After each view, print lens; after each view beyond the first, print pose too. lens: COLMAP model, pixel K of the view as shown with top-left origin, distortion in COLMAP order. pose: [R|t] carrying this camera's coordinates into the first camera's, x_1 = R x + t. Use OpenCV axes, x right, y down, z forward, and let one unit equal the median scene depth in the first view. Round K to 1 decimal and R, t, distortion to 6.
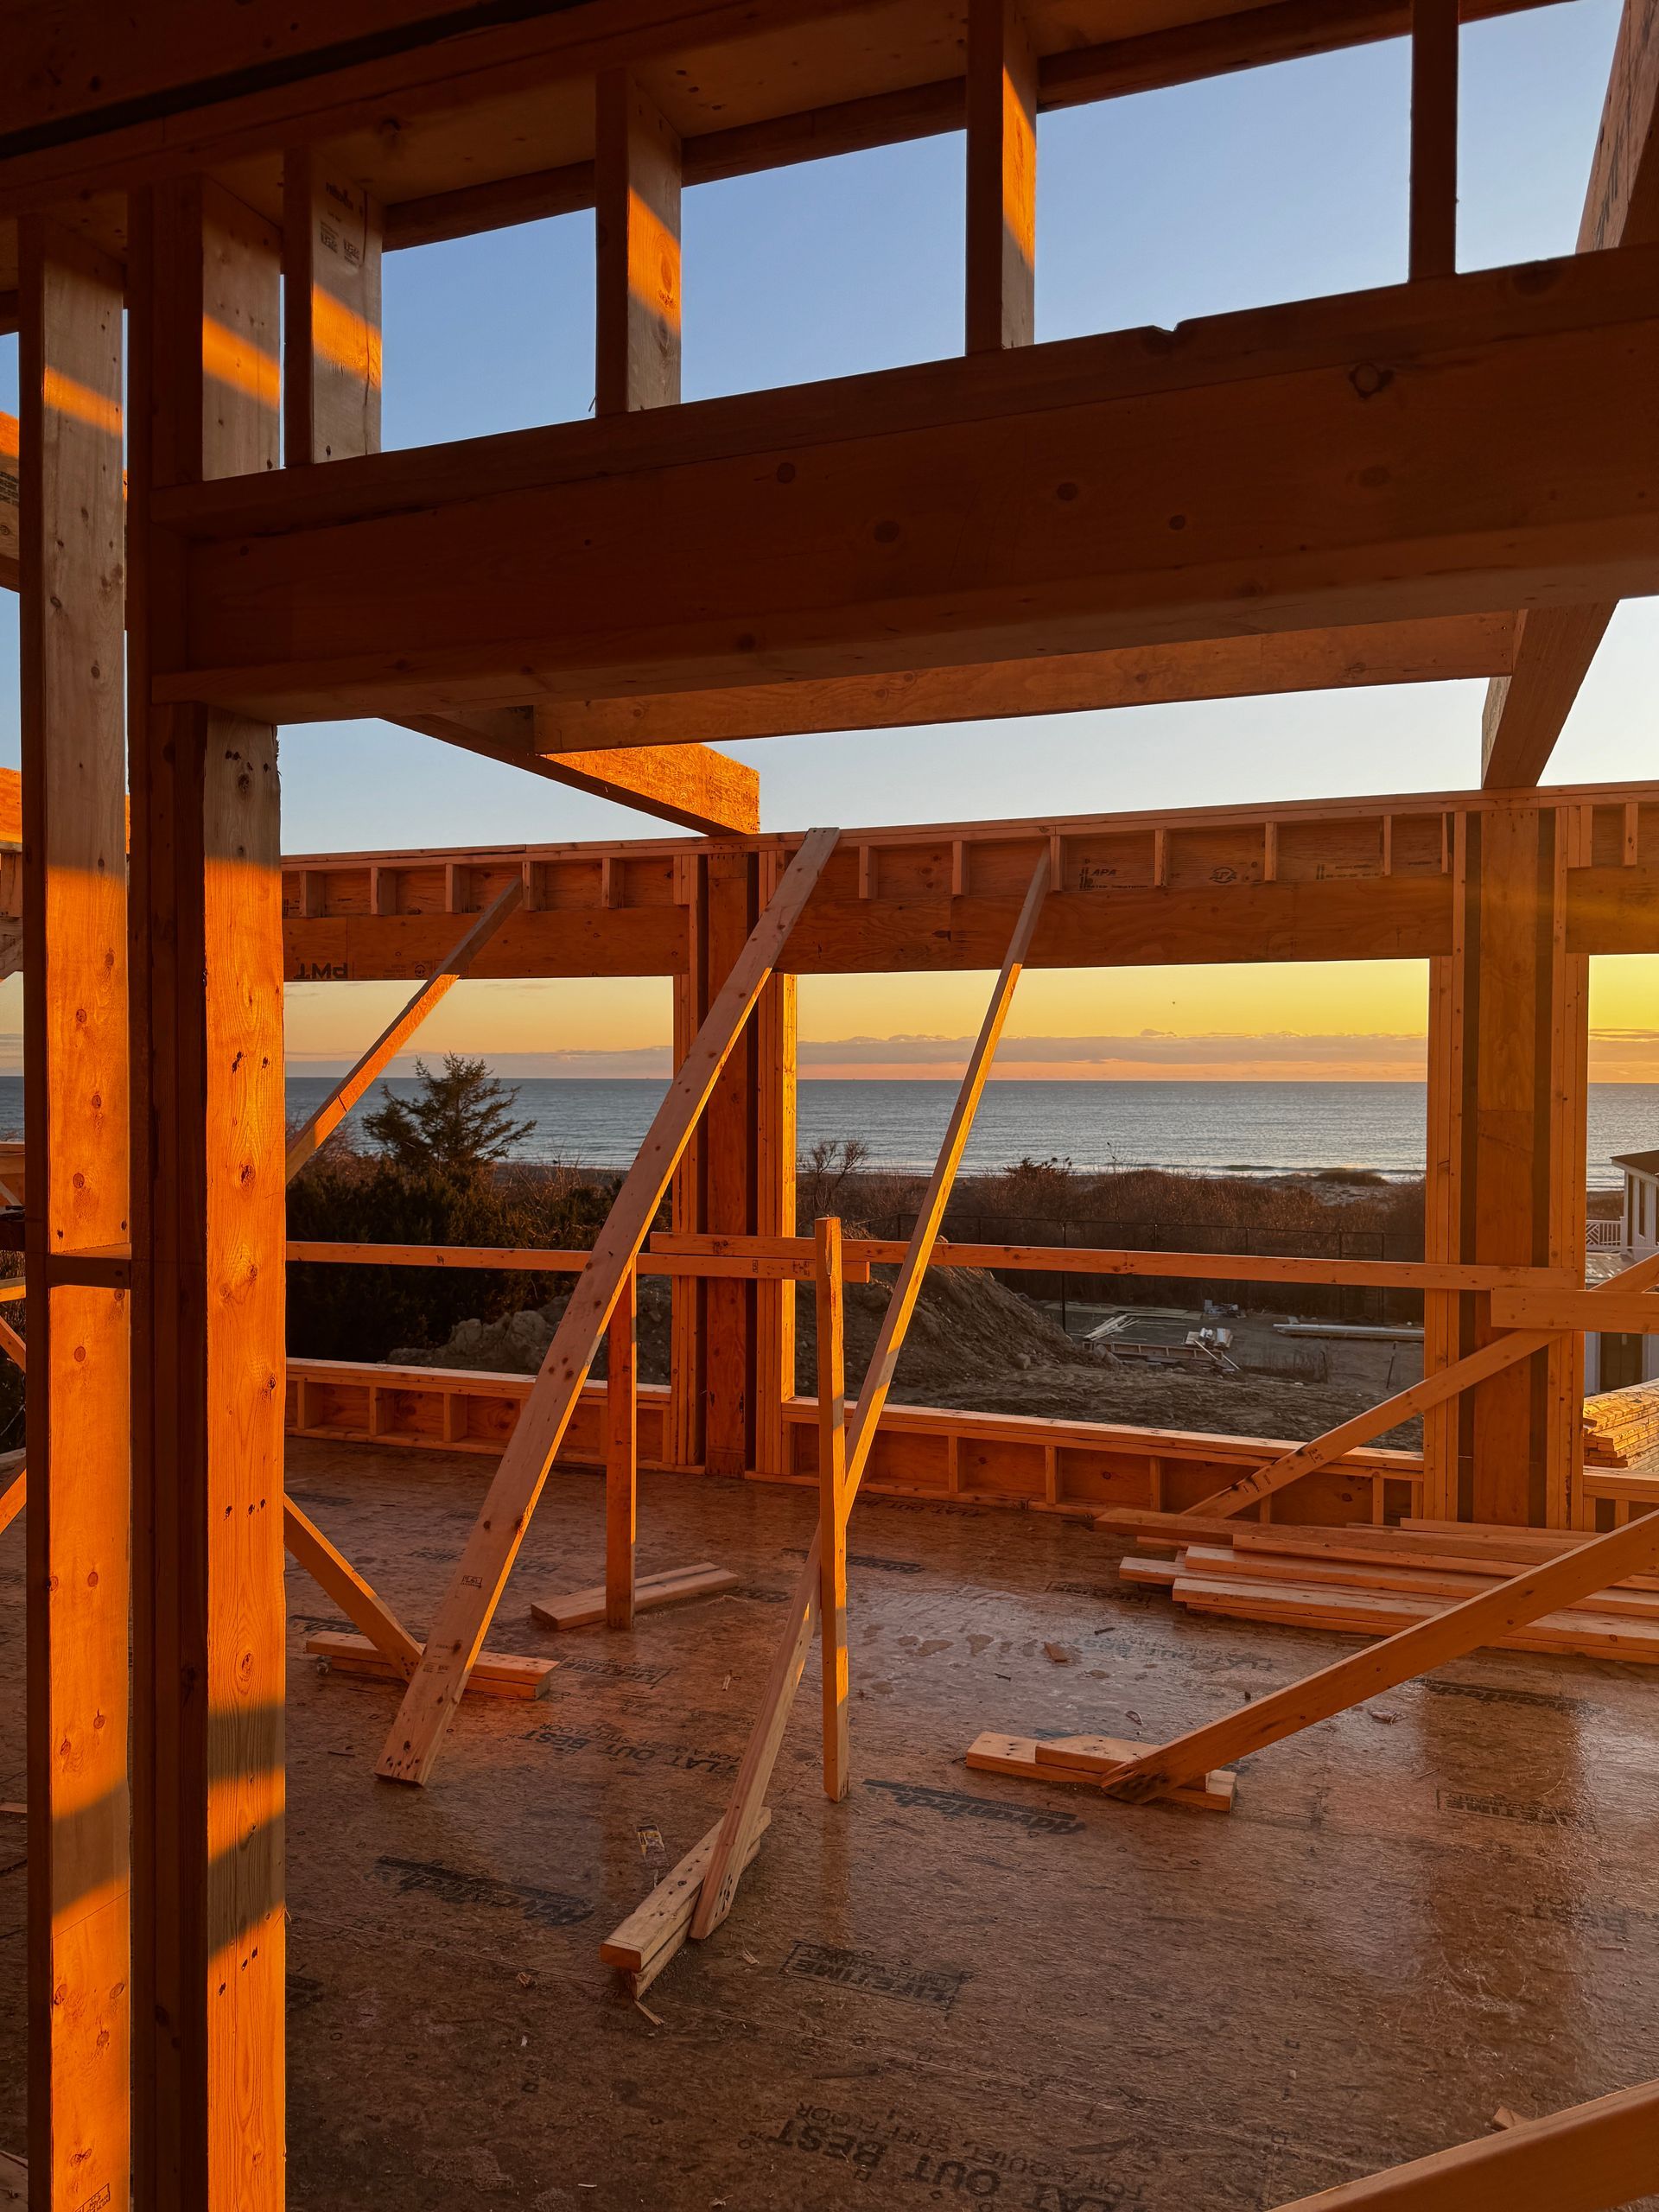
lens RADIAL K [[1587.2, 0, 828.7], [0, 1587.2, 1105.6], [0, 0, 1]] dist [0.046352, -0.023023]
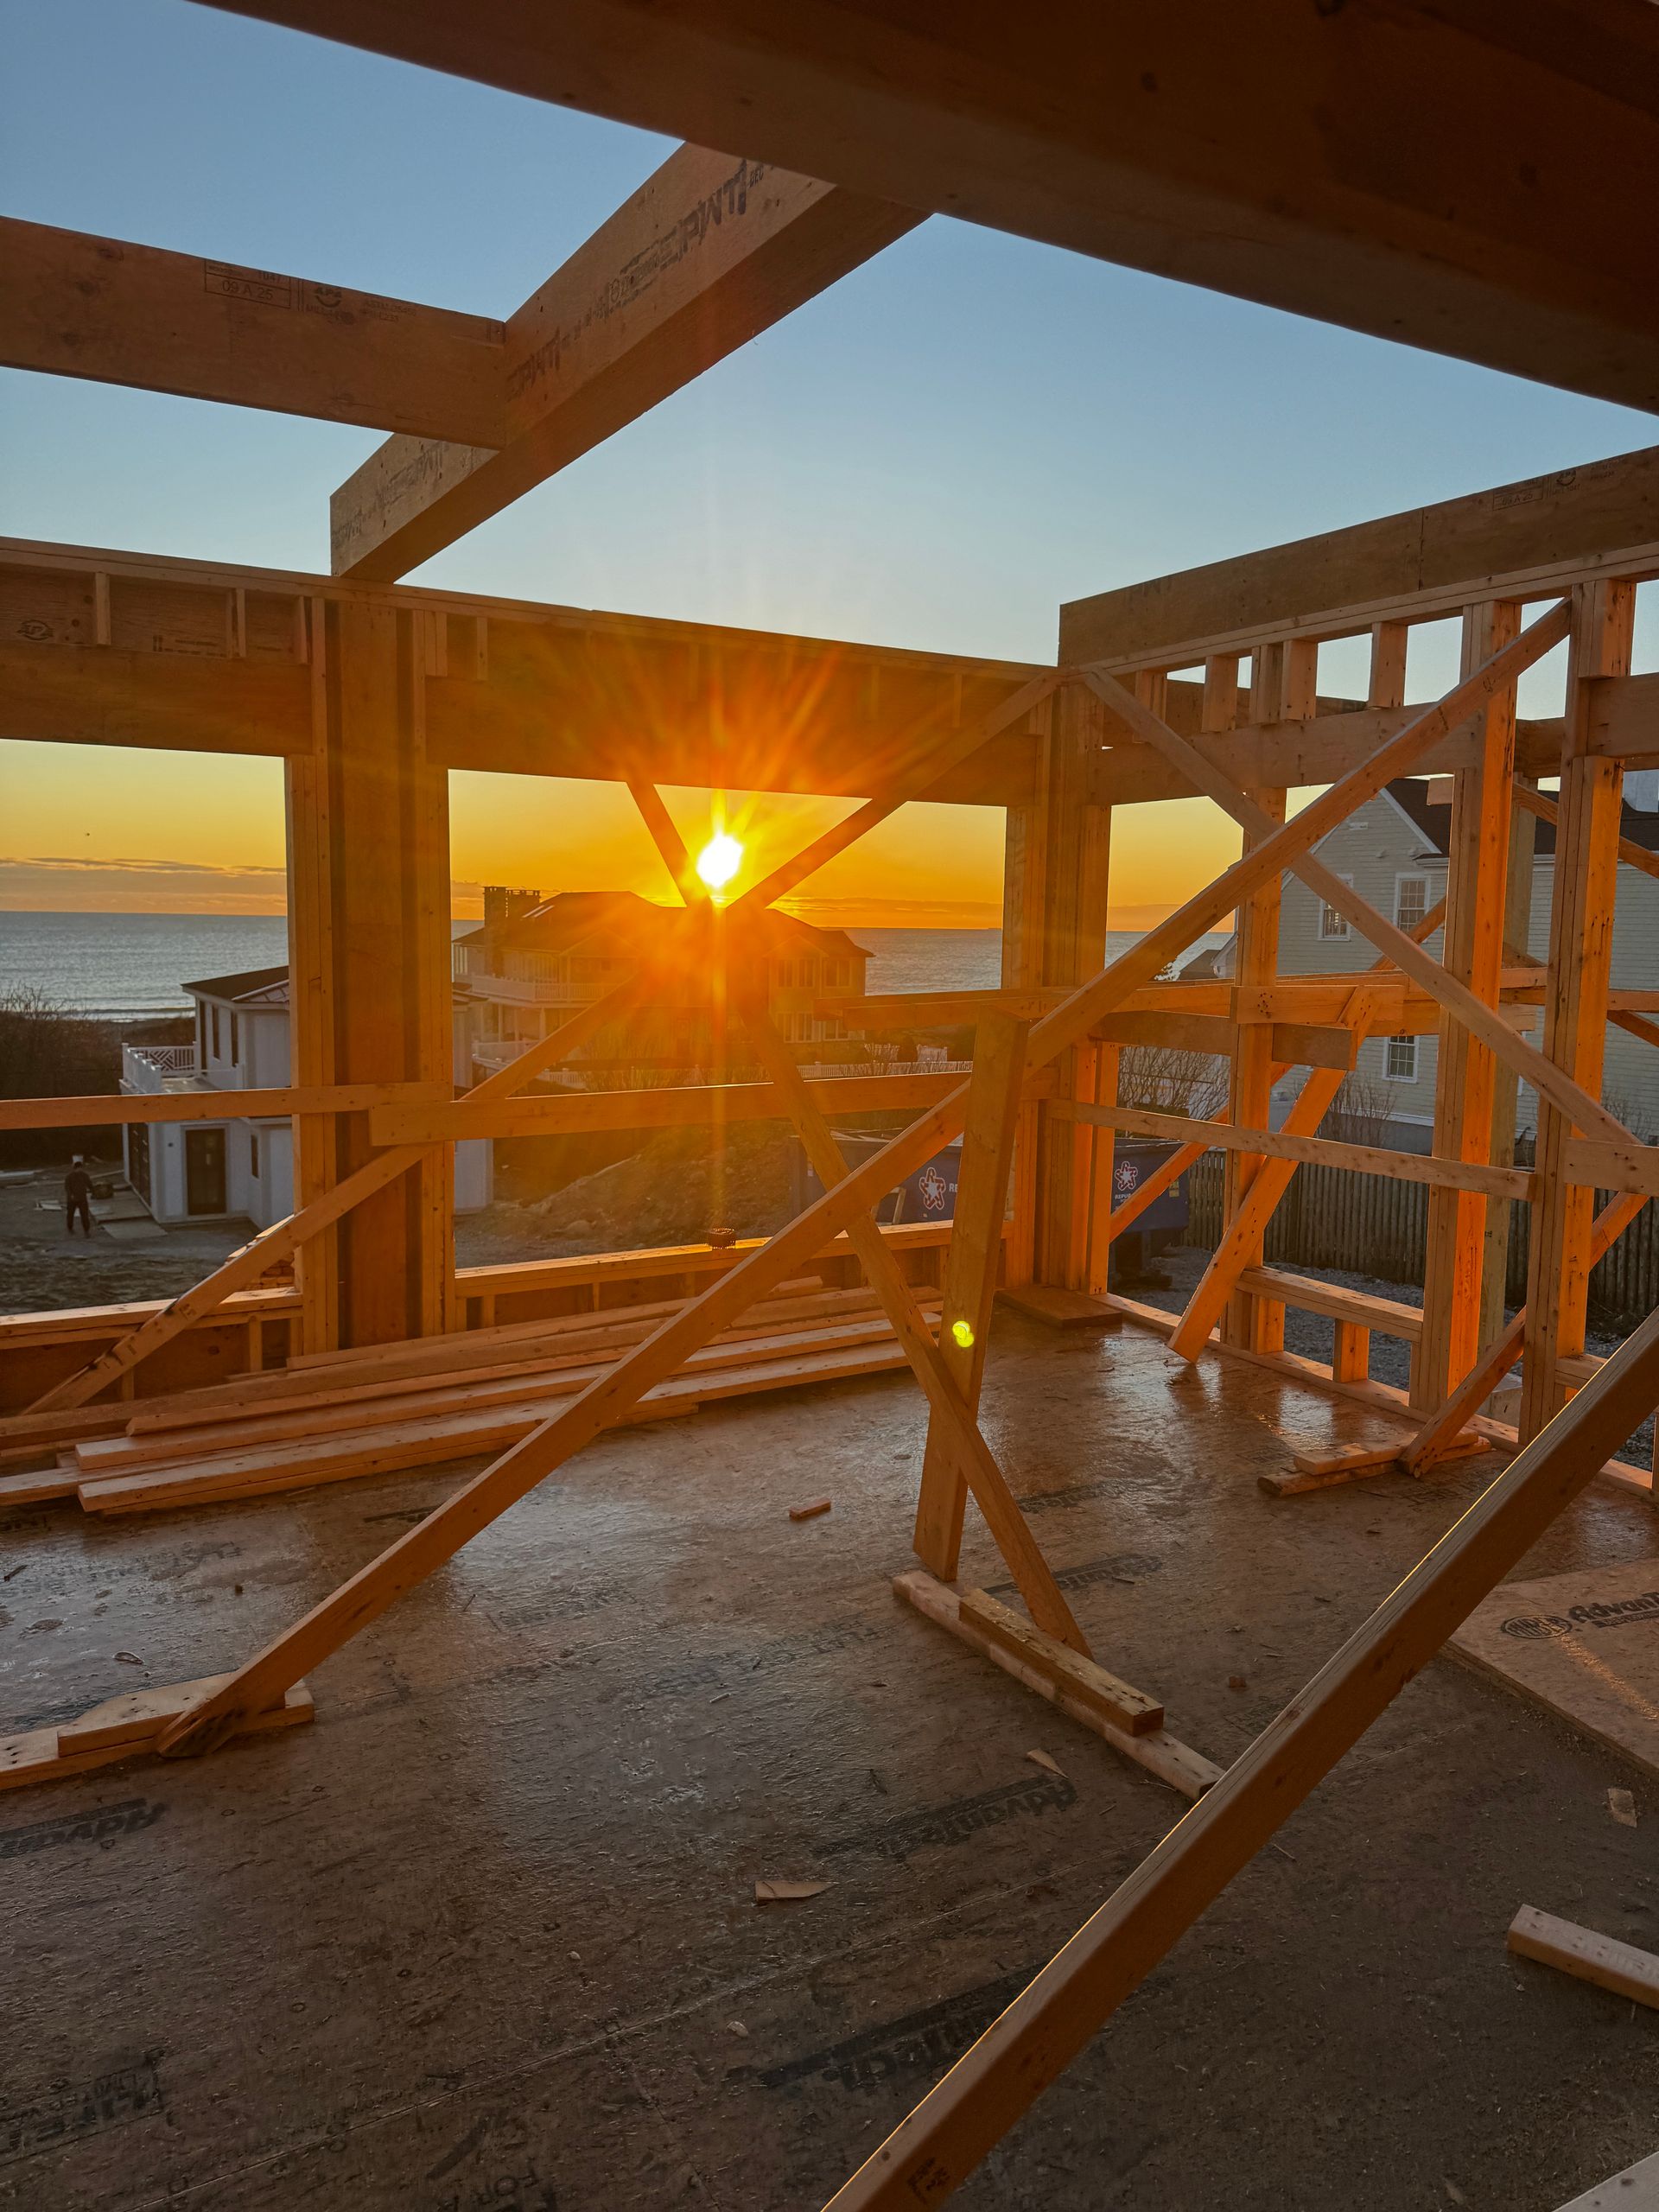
lens RADIAL K [[1587.2, 0, 826.4], [0, 1587.2, 1086.3], [0, 0, 1]] dist [0.046352, -0.023023]
pose [[0.647612, -0.075265, 0.758244, -0.143002], [0.003939, 0.995427, 0.095444, 0.010403], [-0.761960, -0.058824, 0.644947, 0.169606]]
